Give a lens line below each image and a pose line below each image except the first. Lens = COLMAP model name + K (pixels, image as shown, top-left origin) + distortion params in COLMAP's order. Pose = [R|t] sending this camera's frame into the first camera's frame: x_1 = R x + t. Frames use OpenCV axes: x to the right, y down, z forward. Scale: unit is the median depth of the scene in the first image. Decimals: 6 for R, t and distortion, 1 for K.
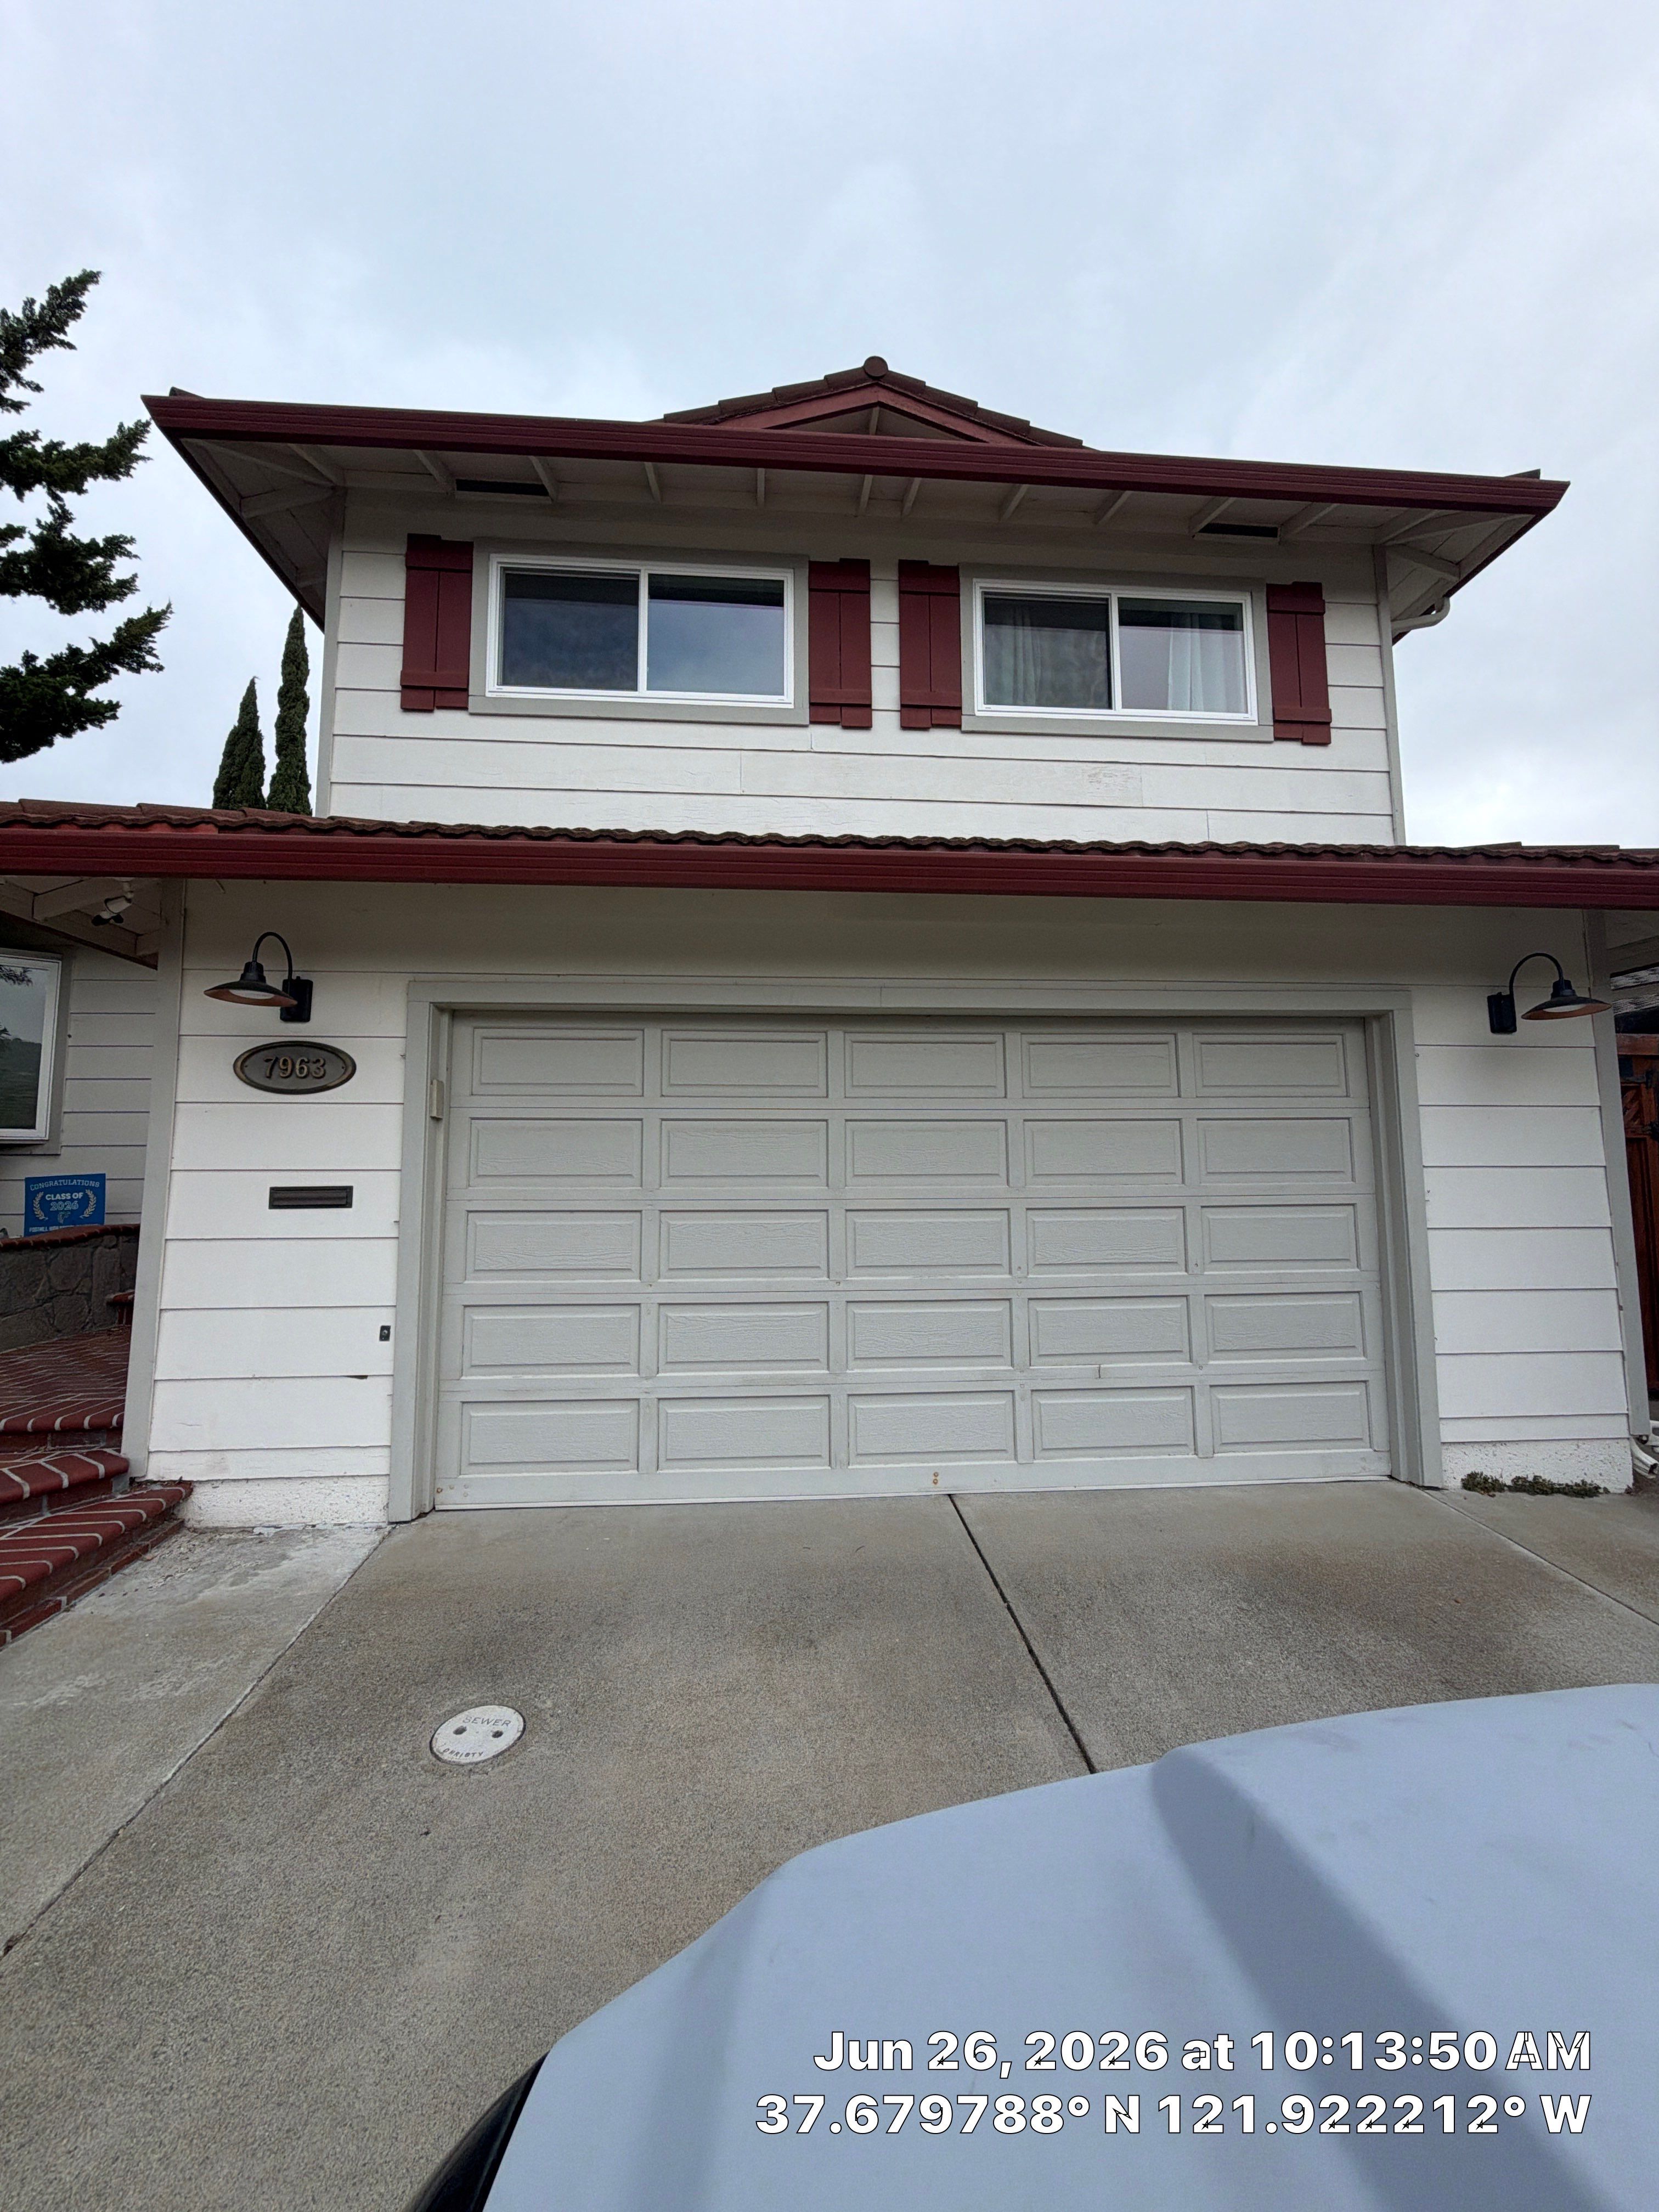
lens RADIAL K [[876.6, 0, 829.5], [0, 876.6, 1106.0], [0, 0, 1]] dist [-0.001318, 0.000342]
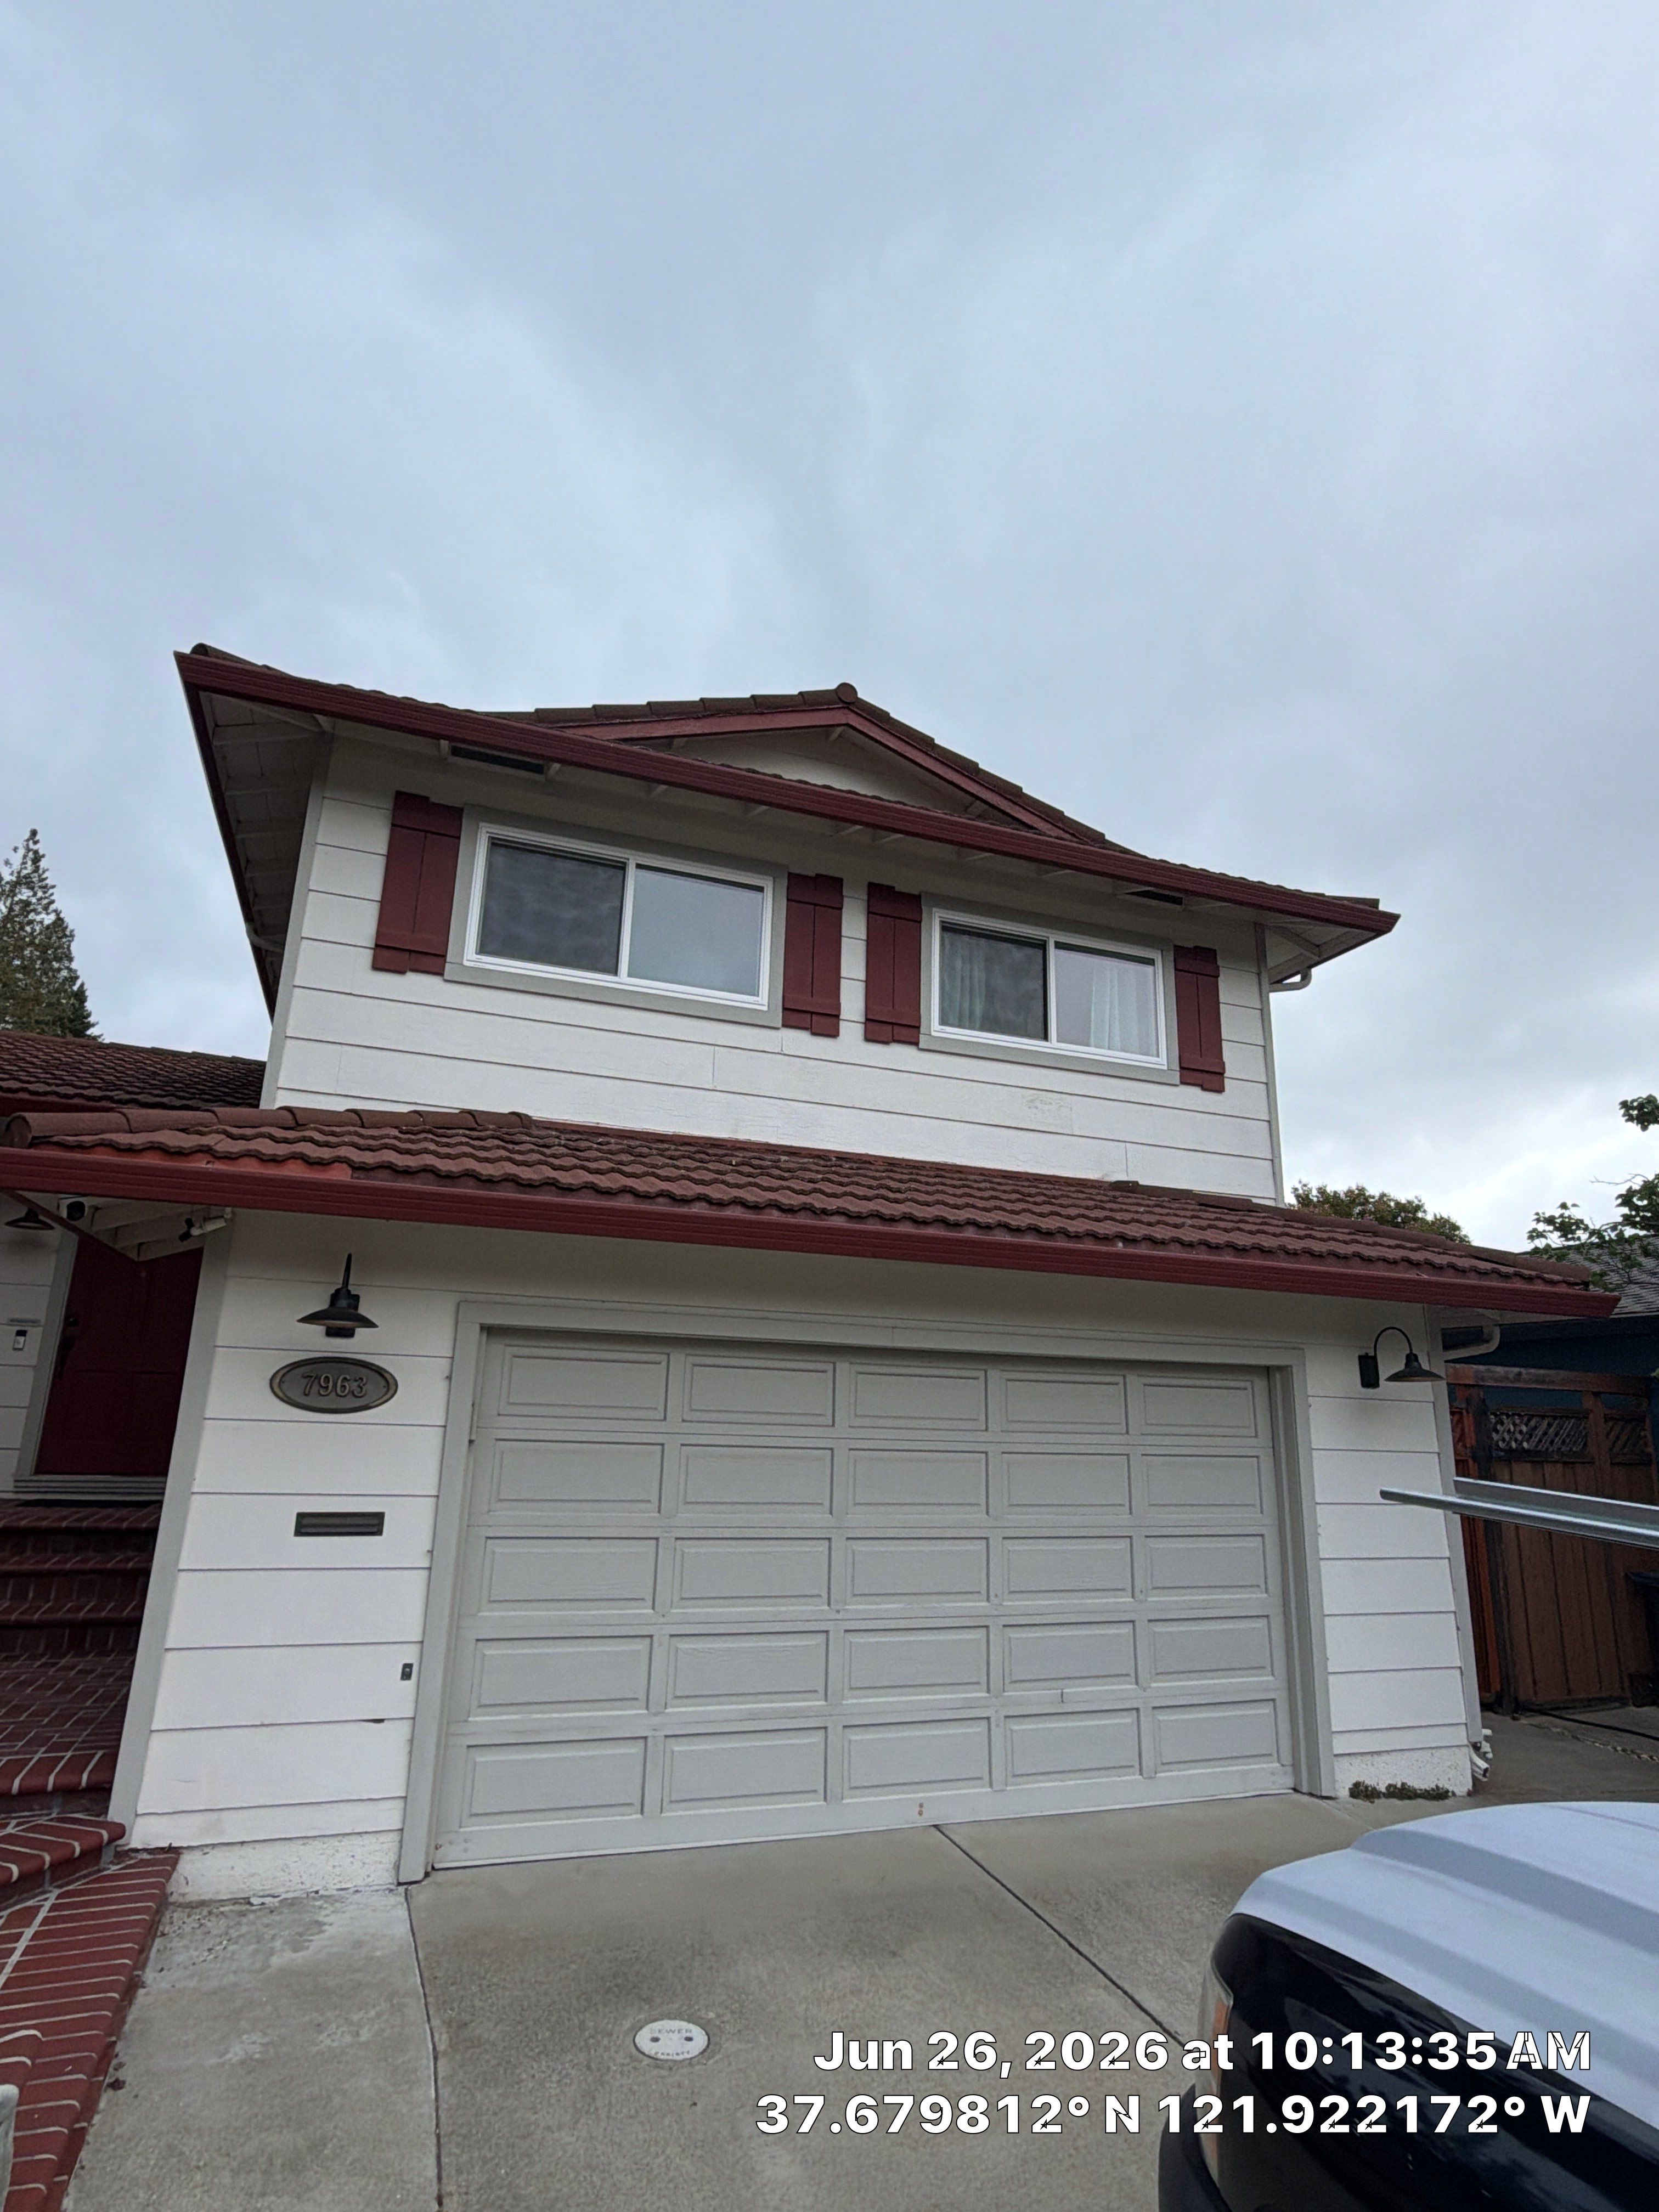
lens RADIAL K [[1197.0, 0, 829.5], [0, 1197.0, 1106.0], [0, 0, 1]] dist [-0.003095, 0.000880]
pose [[0.961180, 0.102212, 0.256293, -0.422811], [-0.058217, 0.983071, -0.173729, -0.140626], [-0.269711, 0.152064, 0.950859, -0.439150]]
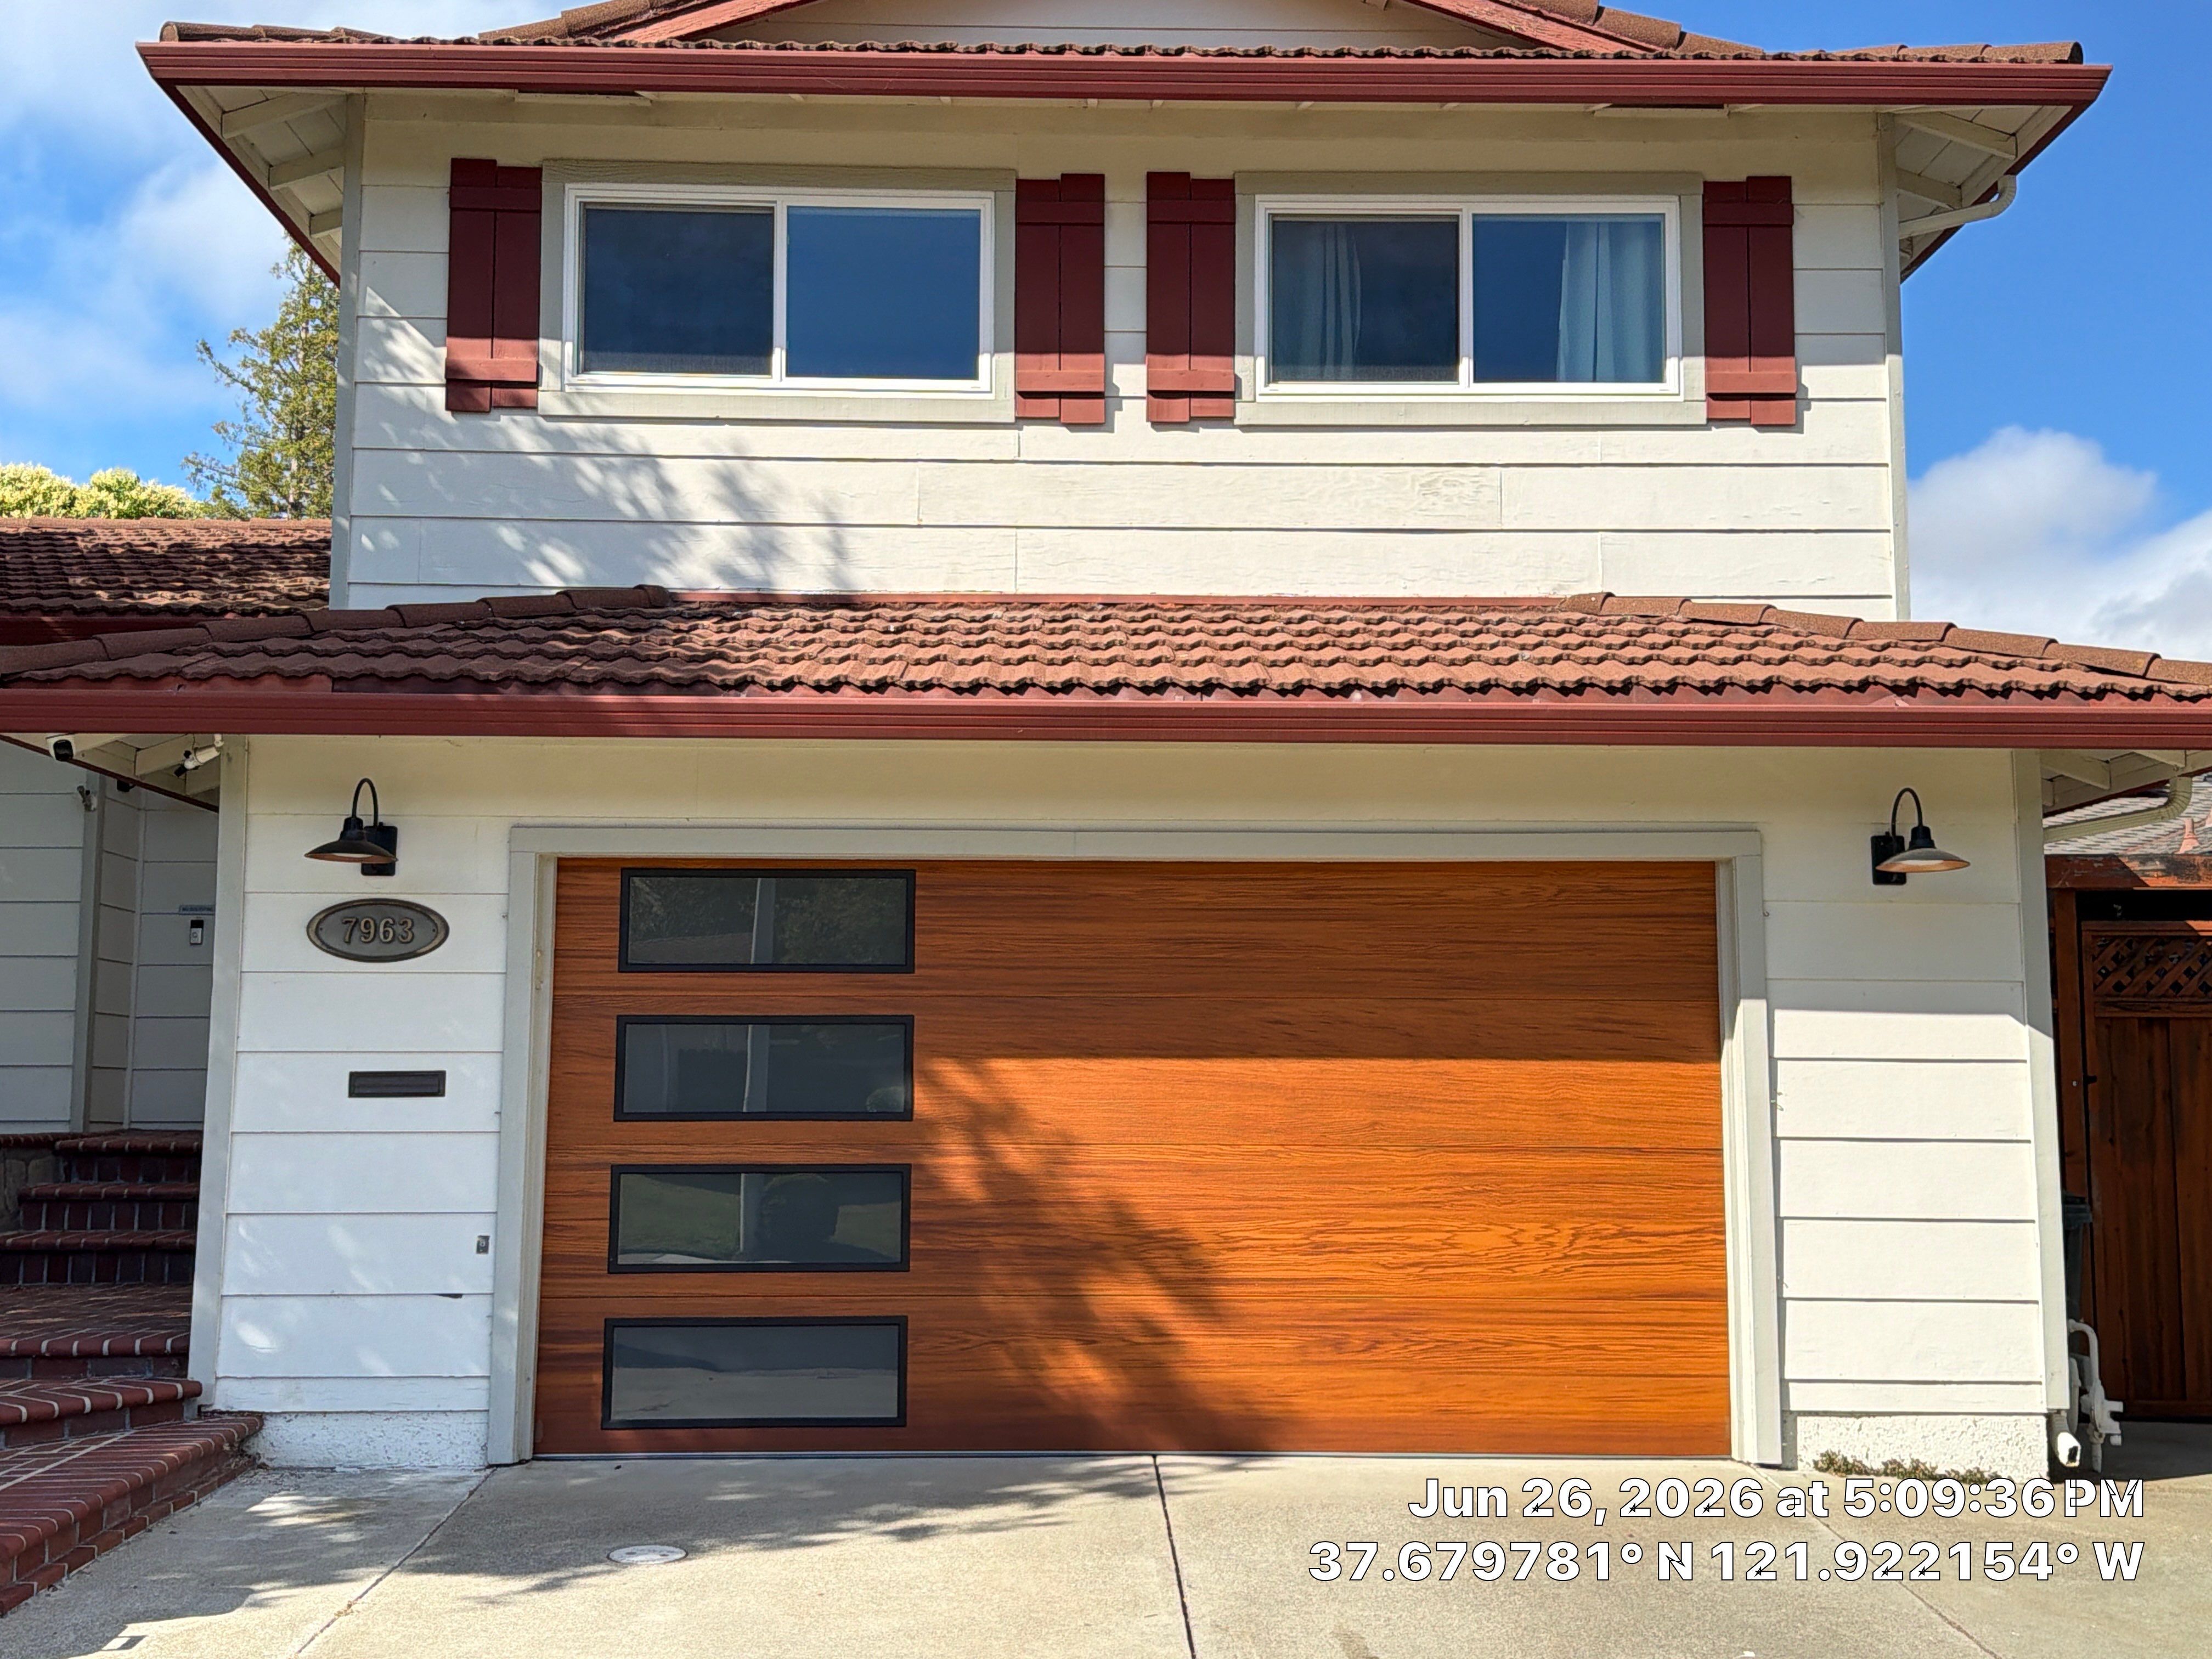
lens RADIAL K [[2385.3, 0, 1106.0], [0, 2385.3, 829.5], [0, 0, 1]] dist [0.183258, -0.412324]
pose [[0.998471, 0.001886, -0.055241, 0.207507], [-0.003201, 0.999713, -0.023721, -0.082575], [0.055180, 0.023861, 0.998191, -1.211739]]
